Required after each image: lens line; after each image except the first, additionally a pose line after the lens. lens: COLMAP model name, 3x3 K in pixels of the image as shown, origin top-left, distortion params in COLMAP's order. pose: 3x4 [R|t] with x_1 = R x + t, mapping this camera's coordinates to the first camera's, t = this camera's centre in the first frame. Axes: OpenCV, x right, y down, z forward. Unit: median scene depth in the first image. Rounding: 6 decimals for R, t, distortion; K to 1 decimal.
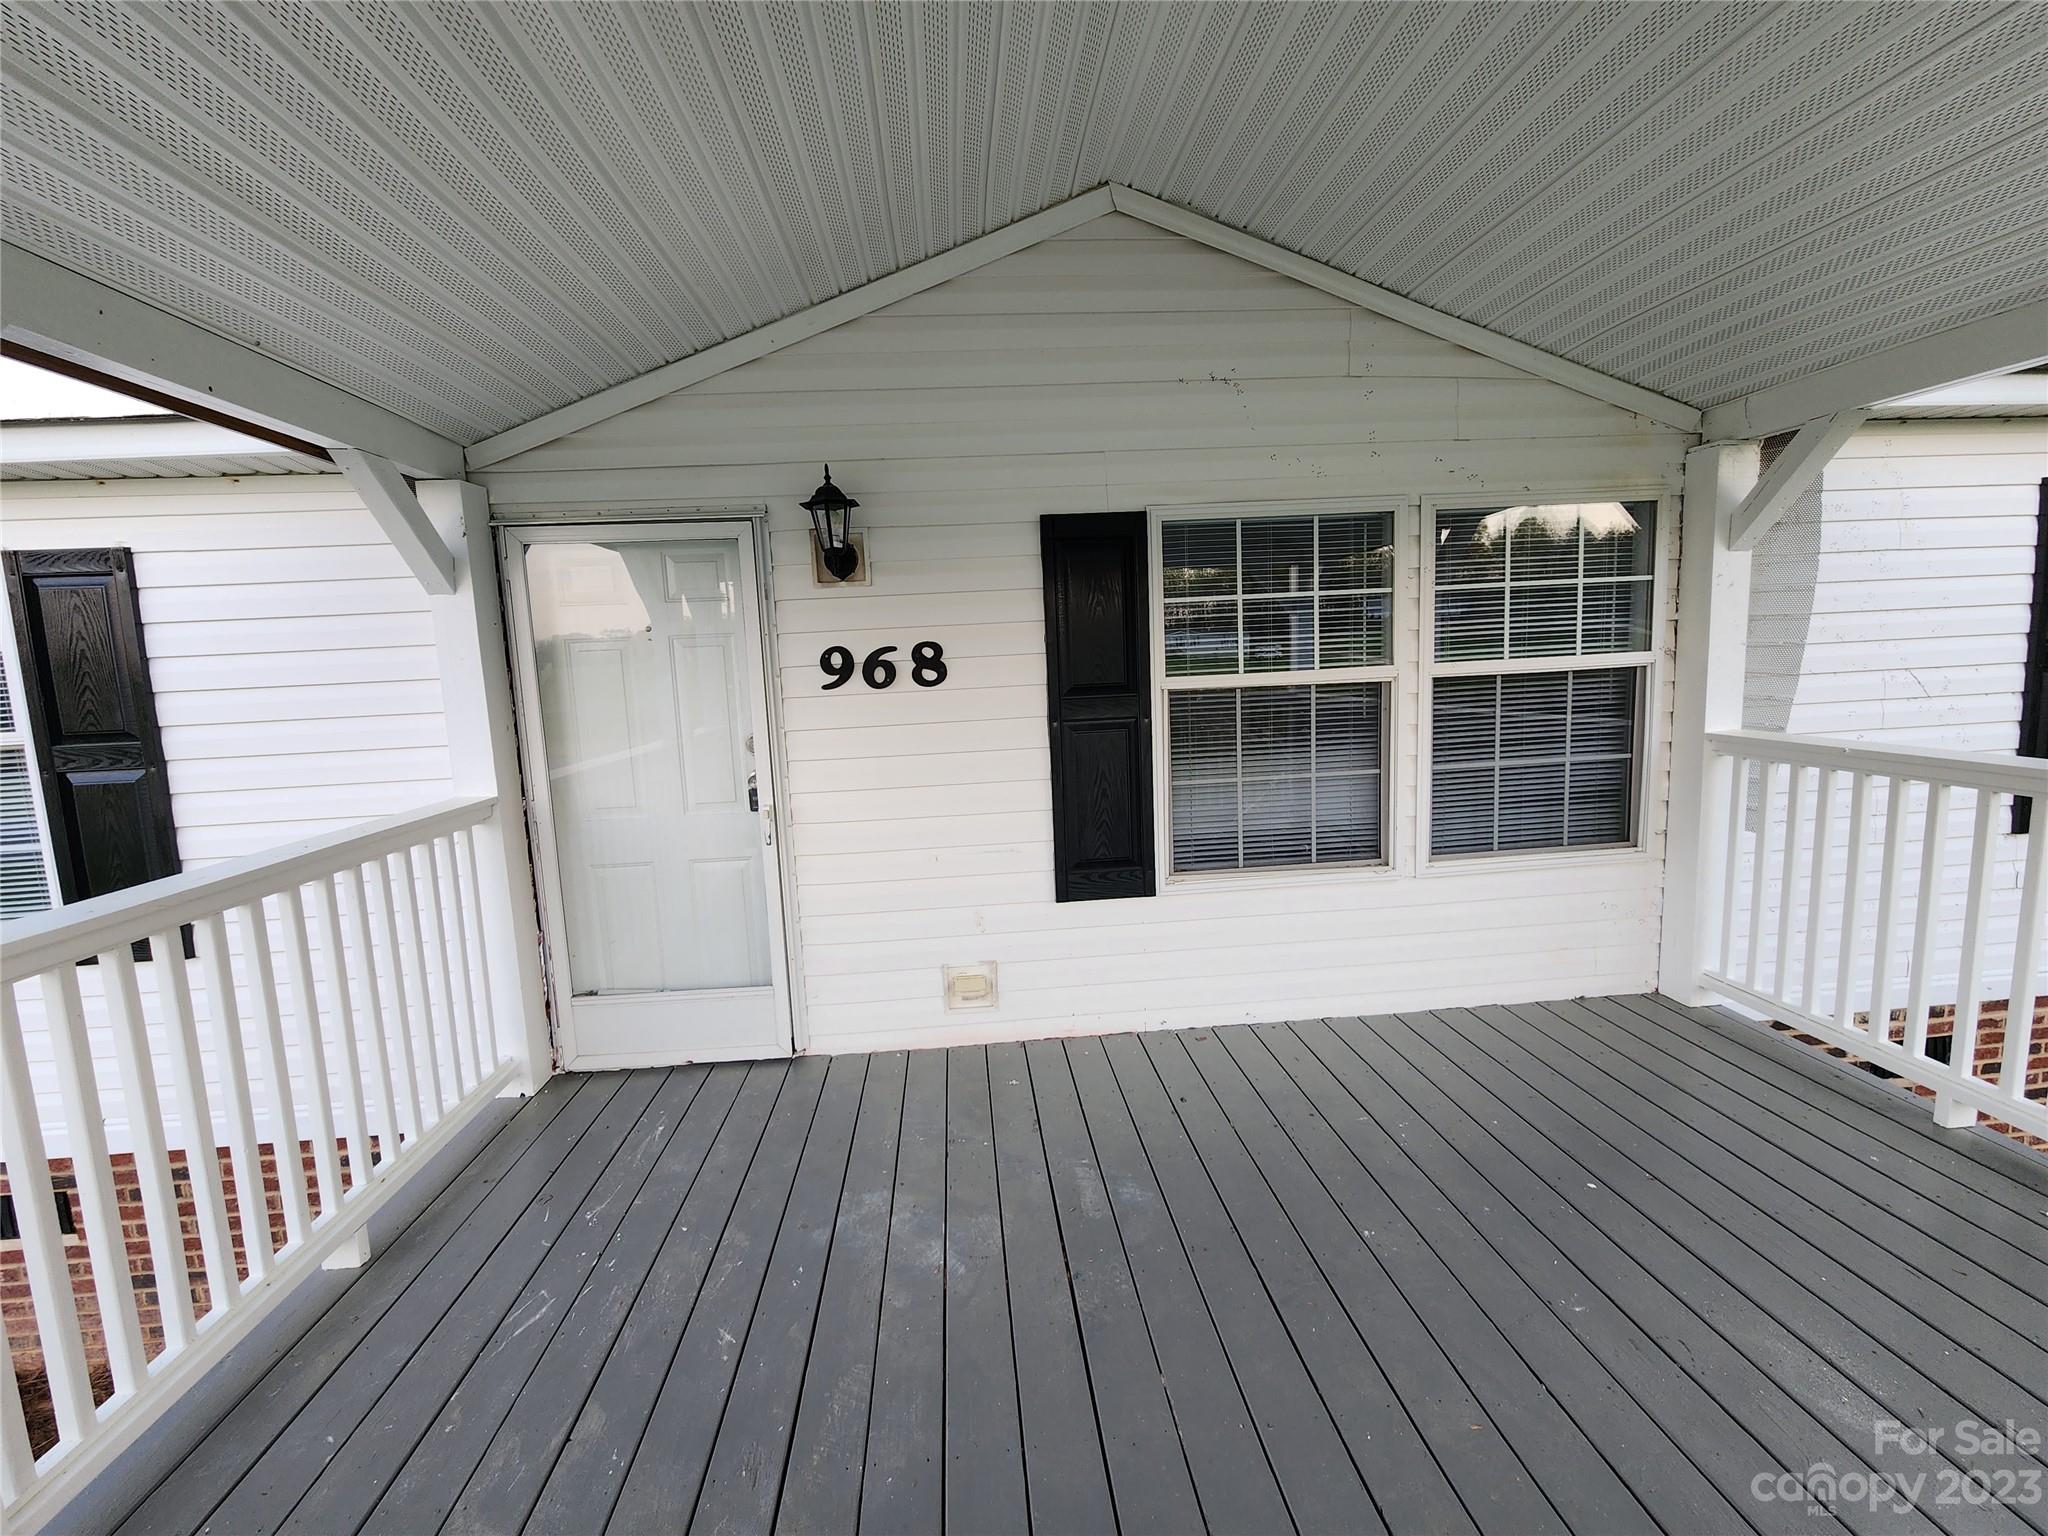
lens RADIAL K [[846.7, 0, 1021.8], [0, 846.7, 759.8], [0, 0, 1]] dist [0.001104, -0.000810]
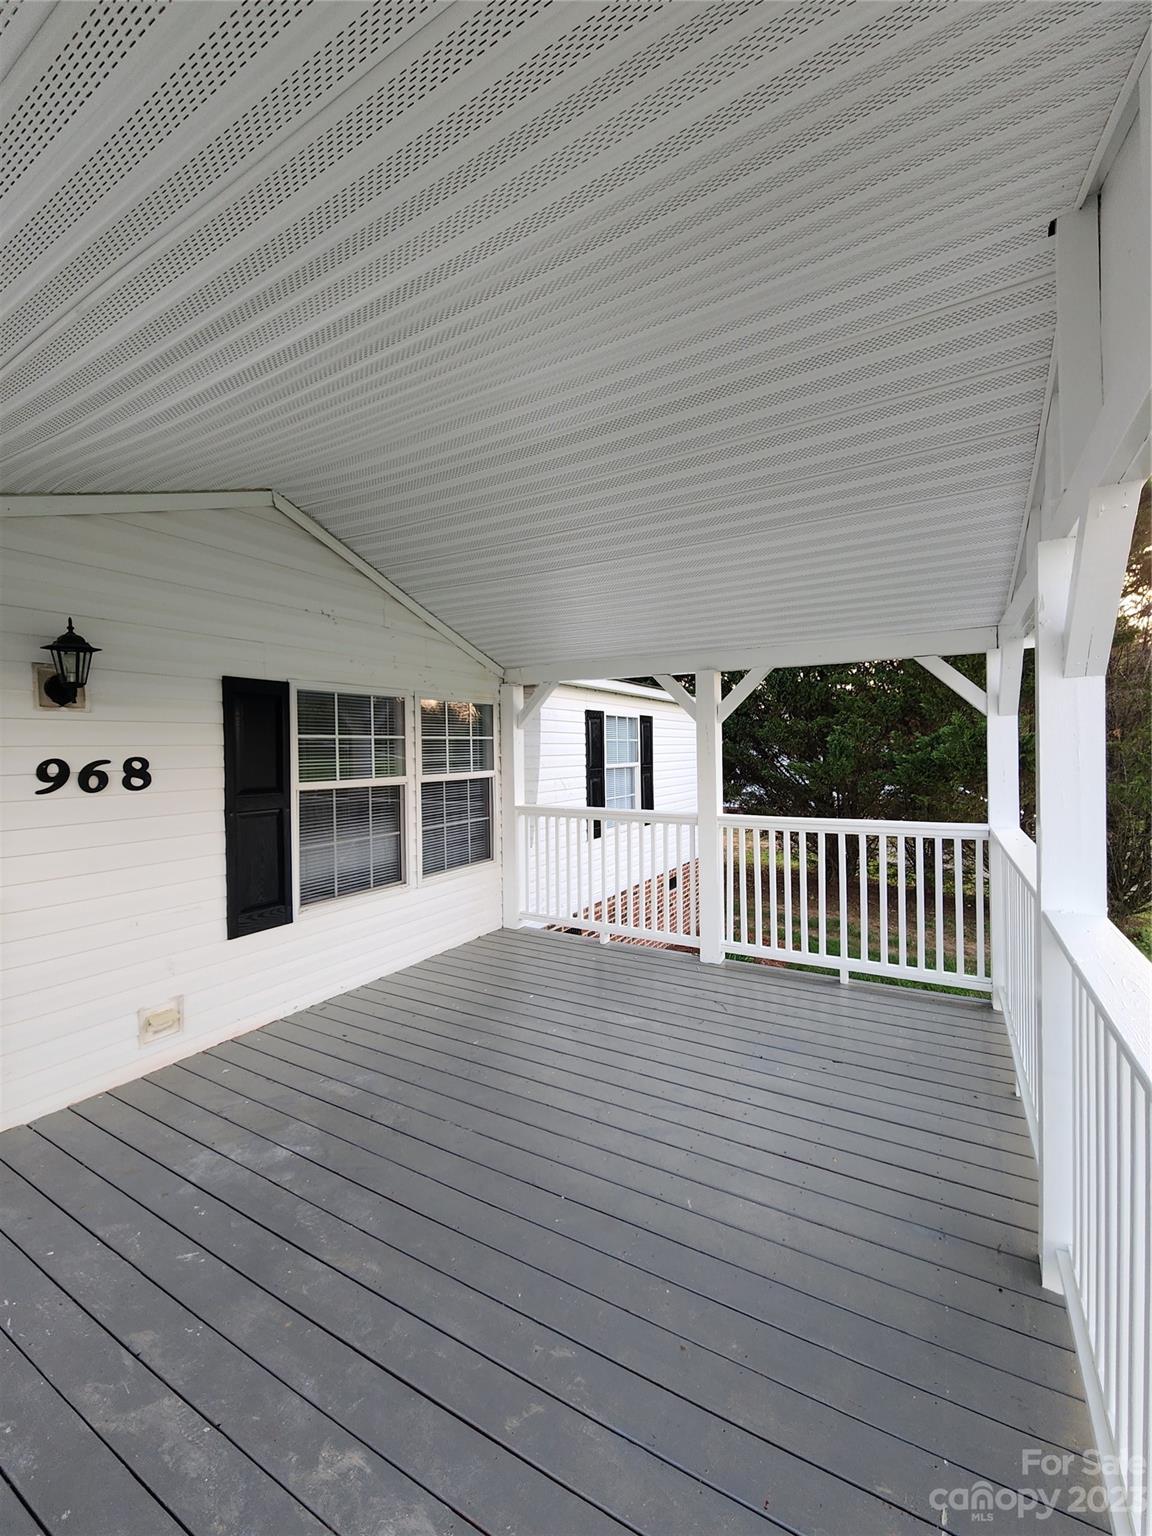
lens RADIAL K [[635.0, 0, 574.9], [0, 635.0, 763.4], [0, 0, 1]] dist [0.001104, -0.000810]
pose [[0.569684, 0.020361, 0.821612, -0.524329], [0.093608, 0.991580, -0.089479, 0.023851], [-0.816515, 0.127884, 0.562981, -0.121418]]
